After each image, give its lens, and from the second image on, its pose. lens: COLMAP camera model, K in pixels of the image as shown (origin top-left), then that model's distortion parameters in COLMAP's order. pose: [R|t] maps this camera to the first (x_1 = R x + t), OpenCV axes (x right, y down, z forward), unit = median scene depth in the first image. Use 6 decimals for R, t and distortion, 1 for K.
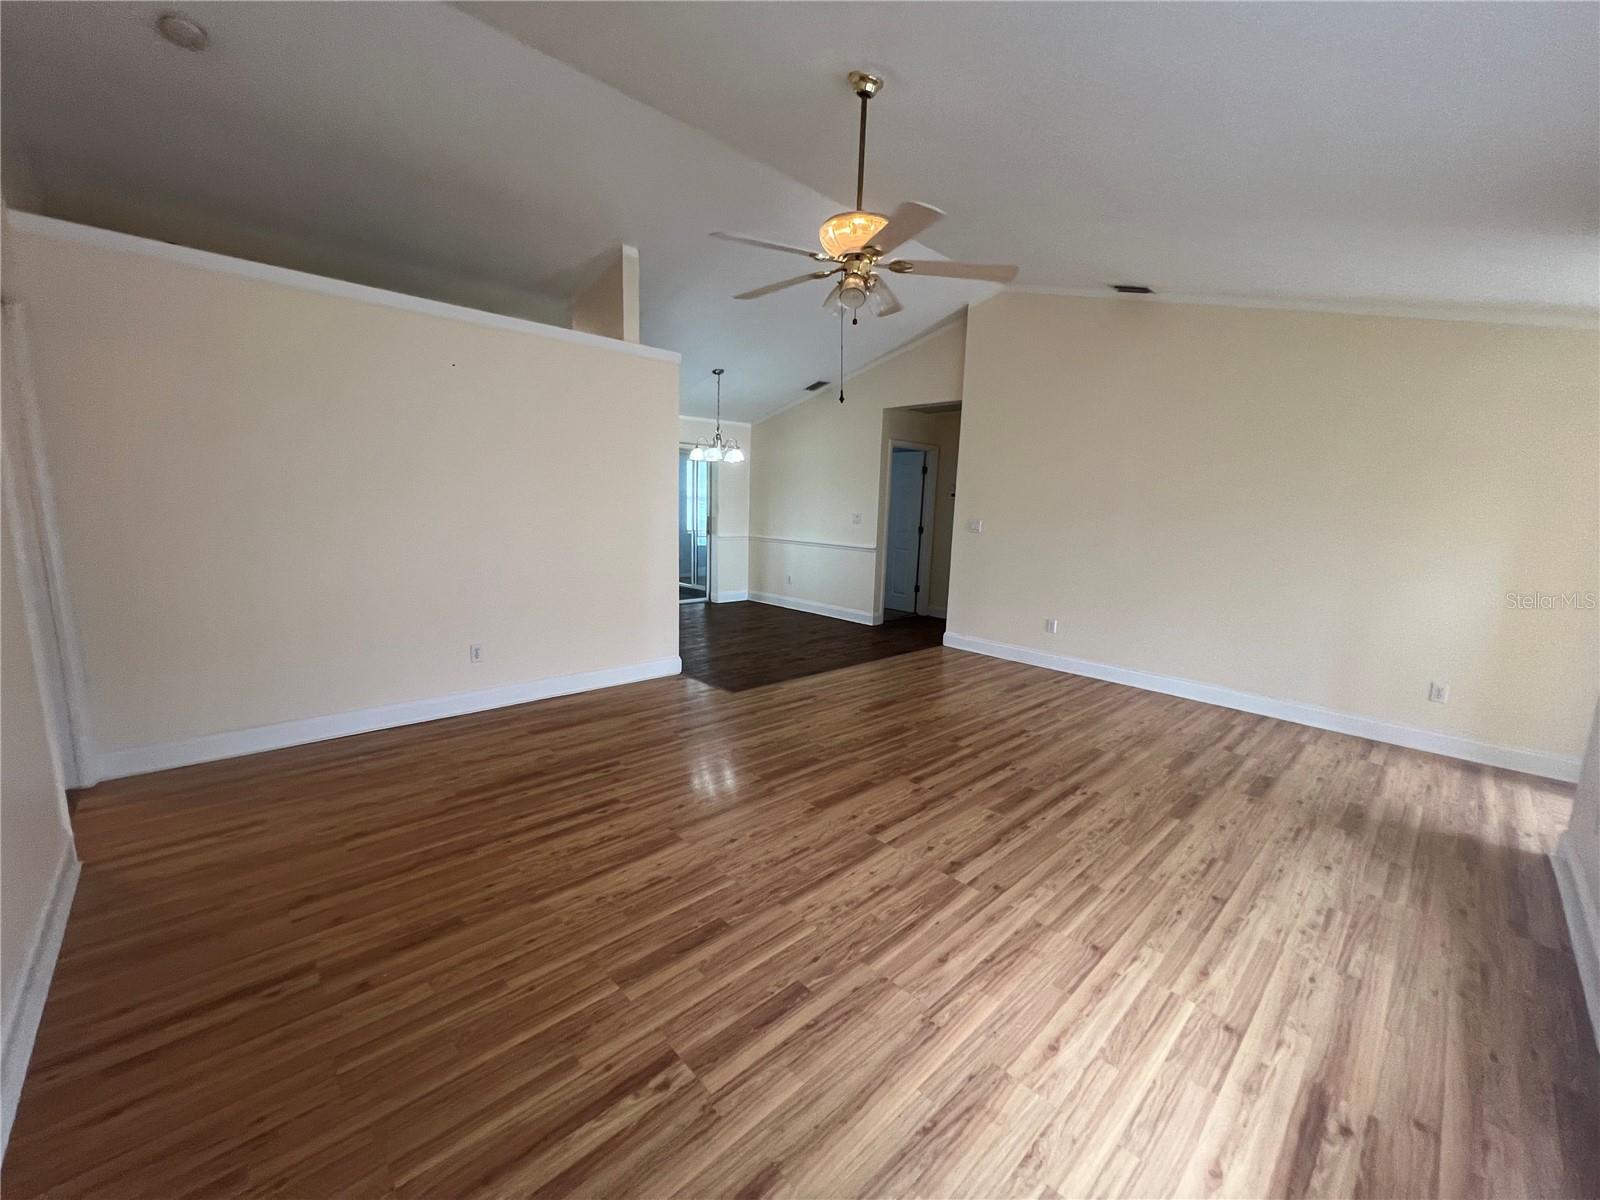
lens RADIAL K [[640.9, 0, 802.8], [0, 640.9, 605.1], [0, 0, 1]] dist [-0.000460, -0.000191]
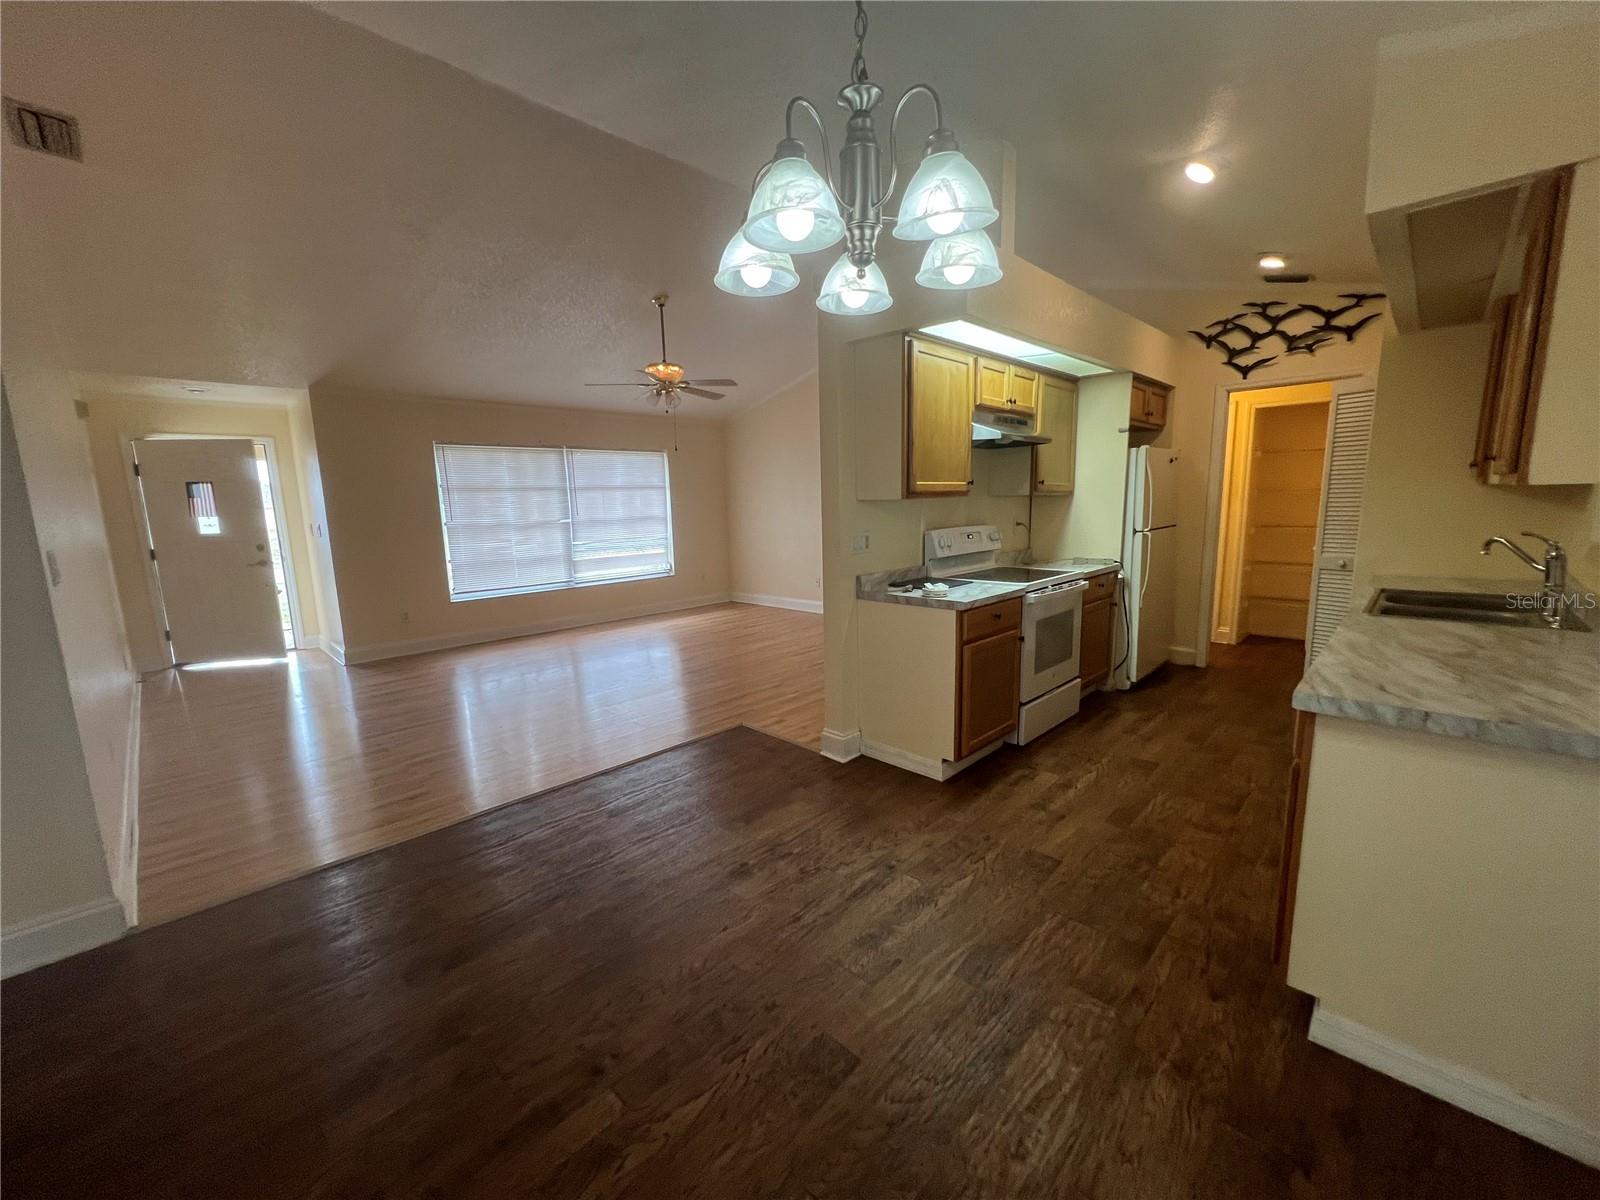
lens RADIAL K [[640.9, 0, 802.8], [0, 640.9, 605.1], [0, 0, 1]] dist [-0.000460, -0.000191]
pose [[-0.999525, -0.003696, -0.030599, -0.264281], [-0.013223, 0.948196, 0.317412, -0.464844], [0.027841, 0.317666, -0.947794, 2.868475]]
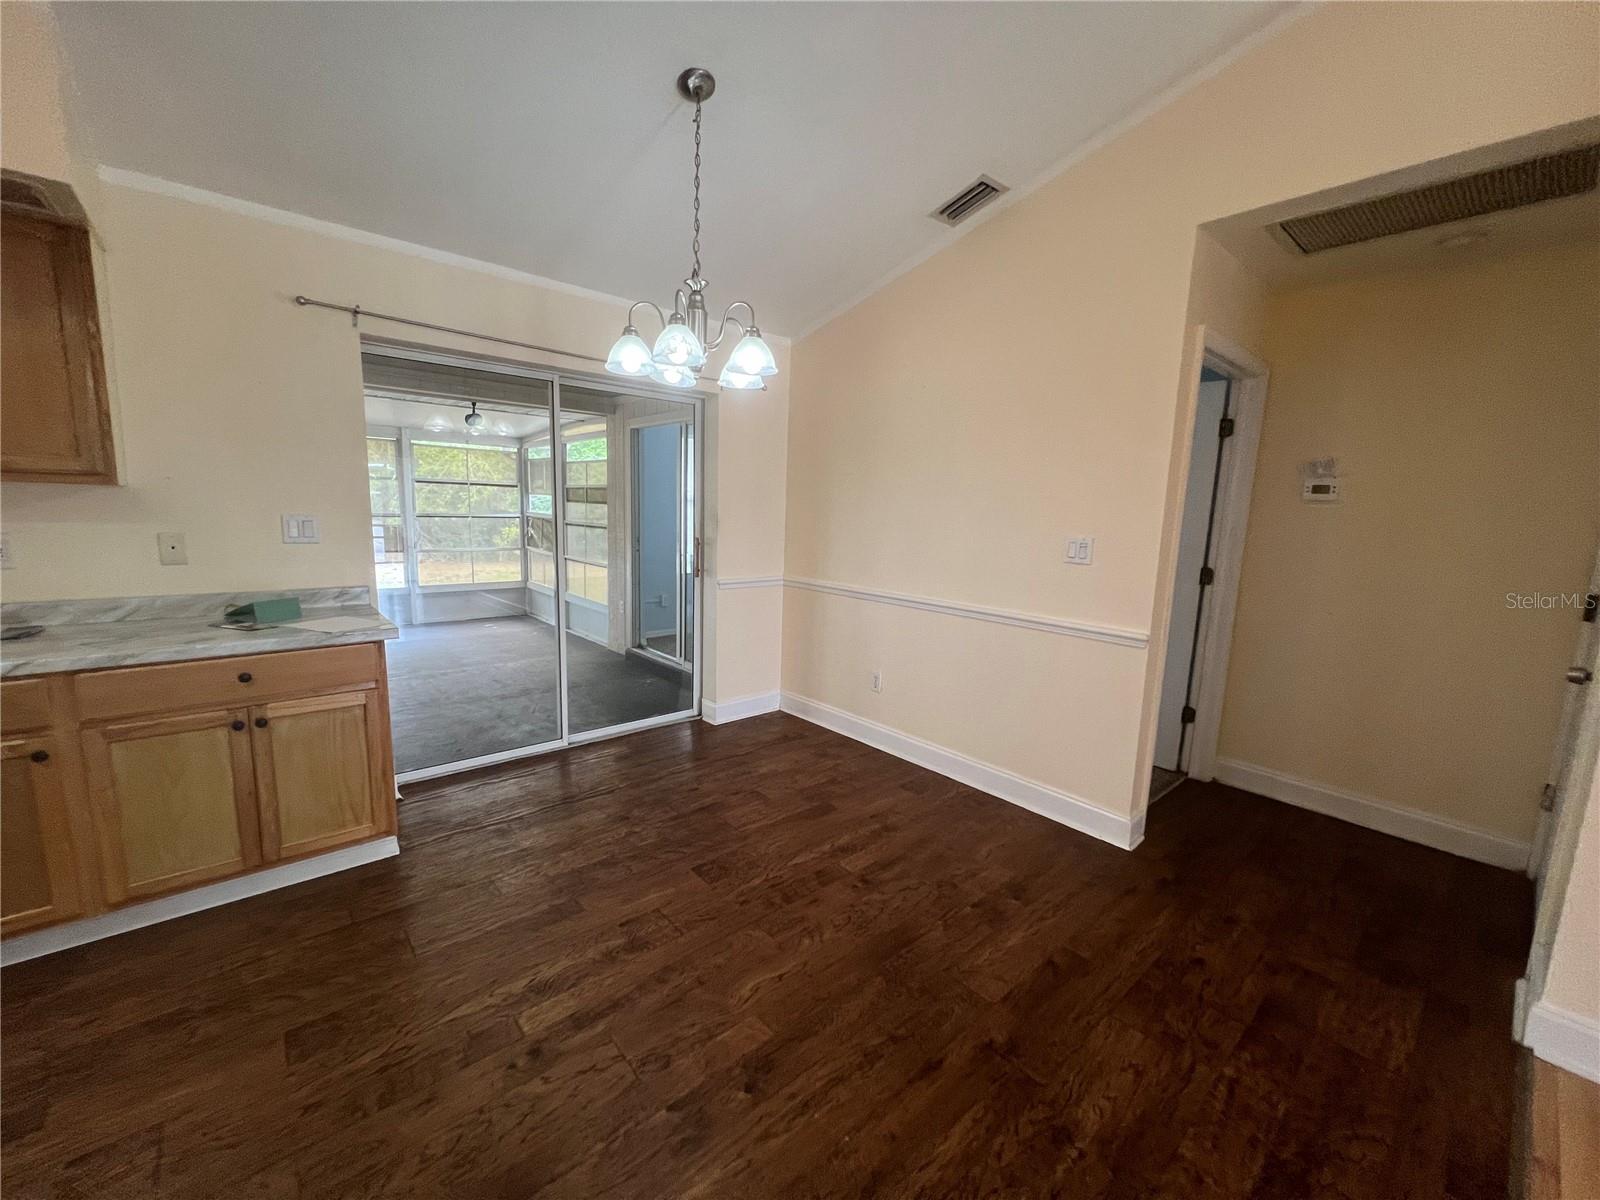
lens RADIAL K [[640.9, 0, 802.8], [0, 640.9, 605.1], [0, 0, 1]] dist [-0.000460, -0.000191]
pose [[0.998927, 0.008538, -0.045522, -0.150171], [-0.008921, 0.999926, -0.008225, -0.260100], [0.045449, 0.008623, 0.998929, 1.628374]]
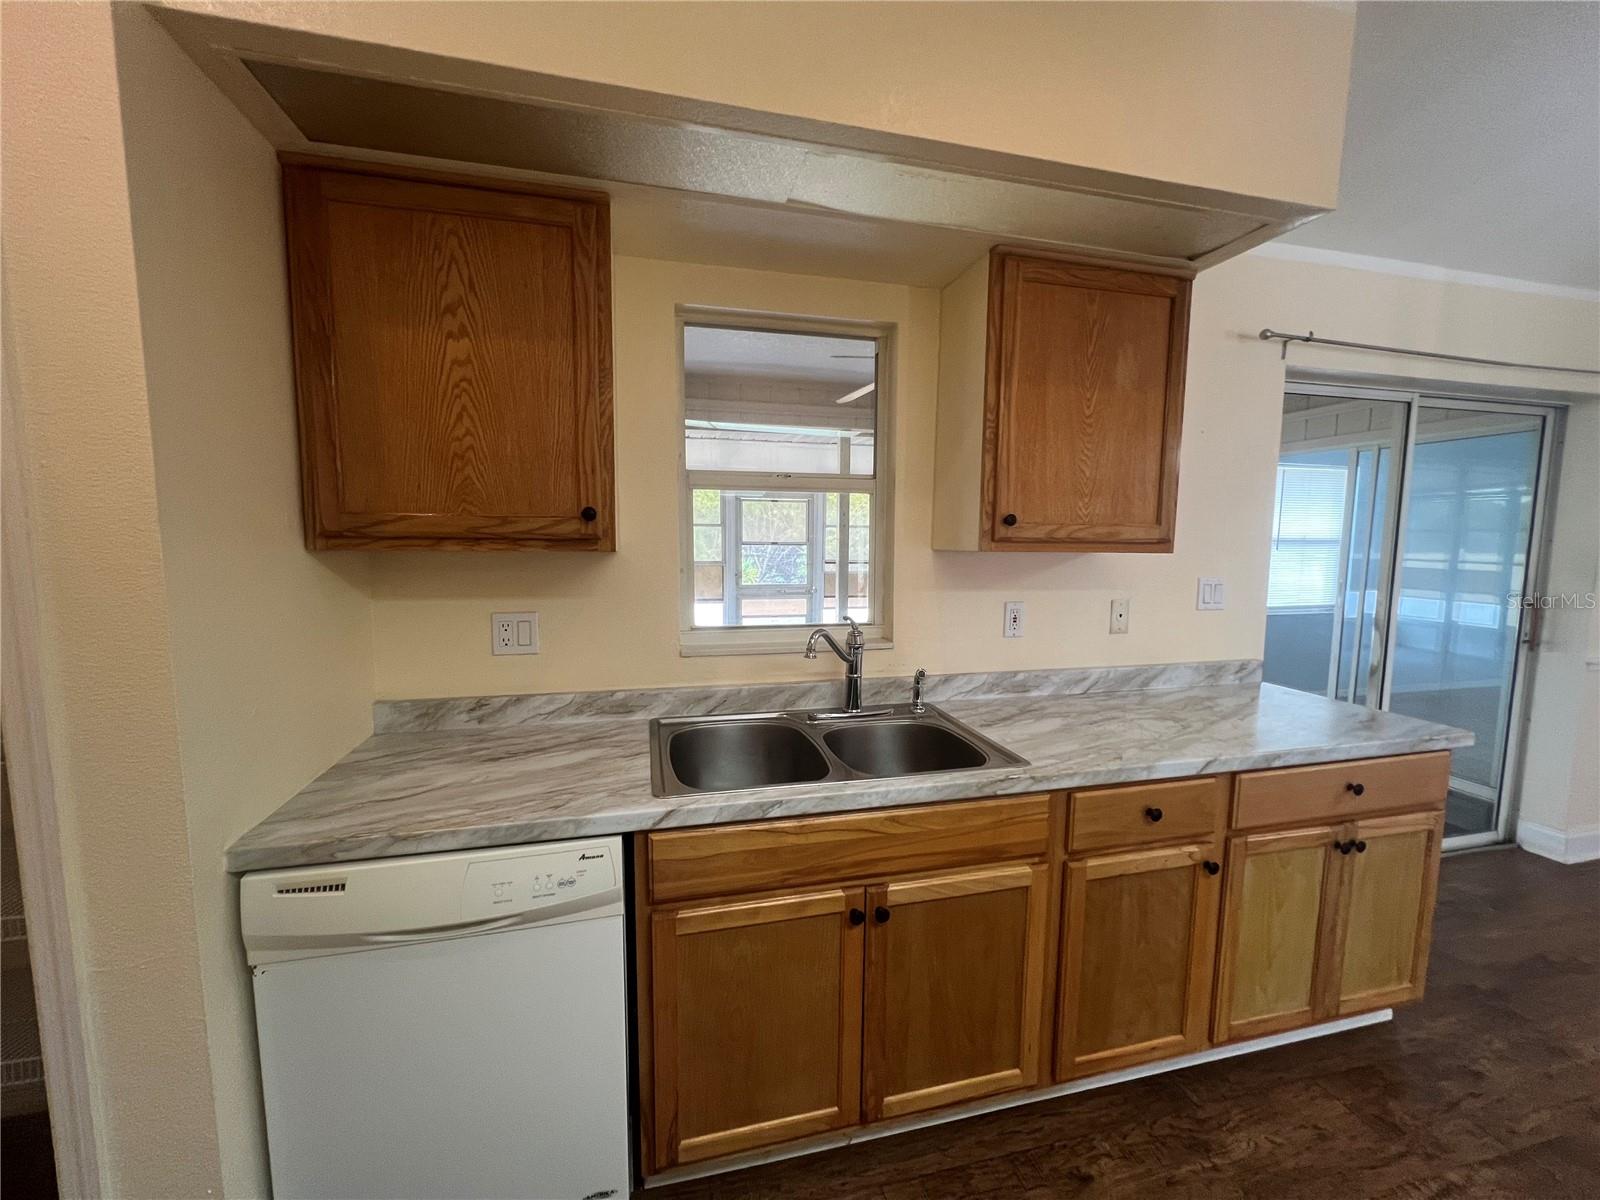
lens RADIAL K [[638.1, 0, 796.1], [0, 638.1, 606.8], [0, 0, 1]] dist [-0.000802, 0.000407]
pose [[0.864172, 0.029478, -0.502333, -0.943056], [-0.059760, 0.997230, -0.044286, -0.286539], [0.499636, 0.068290, 0.863540, 1.558344]]
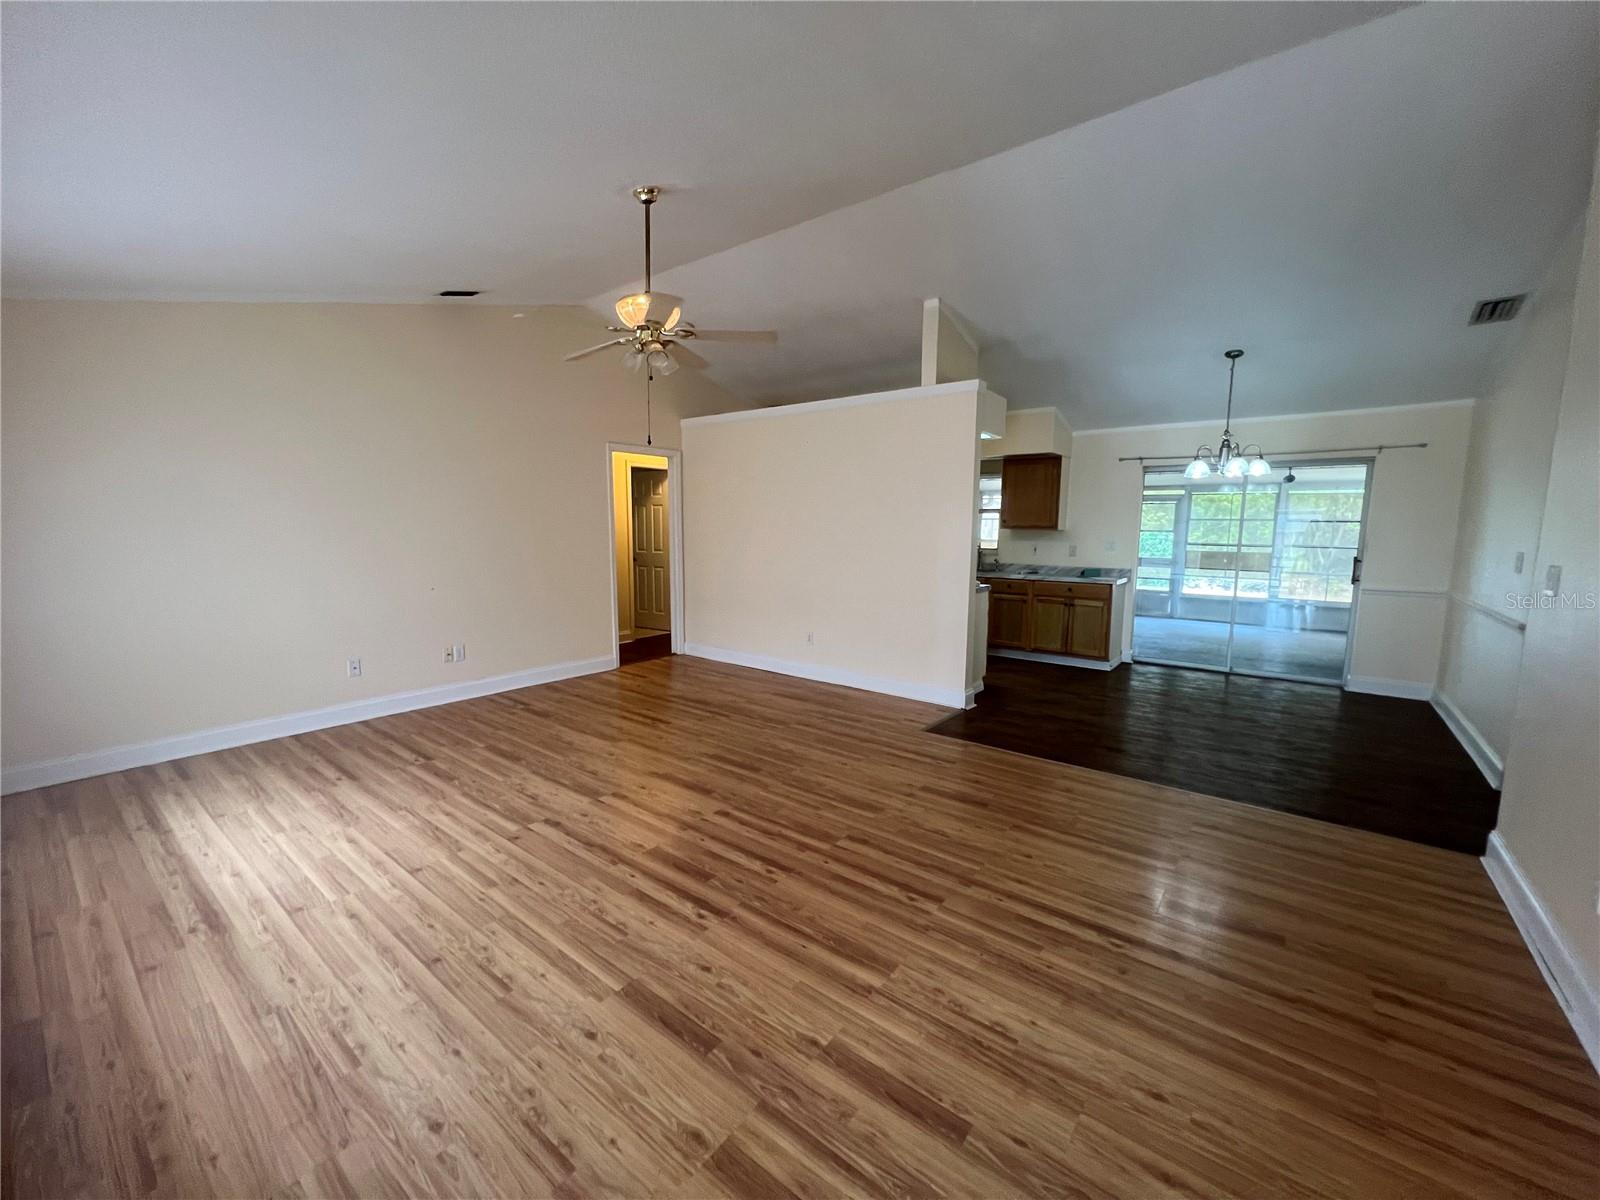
lens RADIAL K [[638.1, 0, 796.1], [0, 638.1, 606.8], [0, 0, 1]] dist [-0.000802, 0.000407]
pose [[0.137575, 0.096568, -0.985773, 1.258831], [-0.160132, 0.984312, 0.074077, -0.133225], [0.977461, 0.147663, 0.150881, 1.054092]]
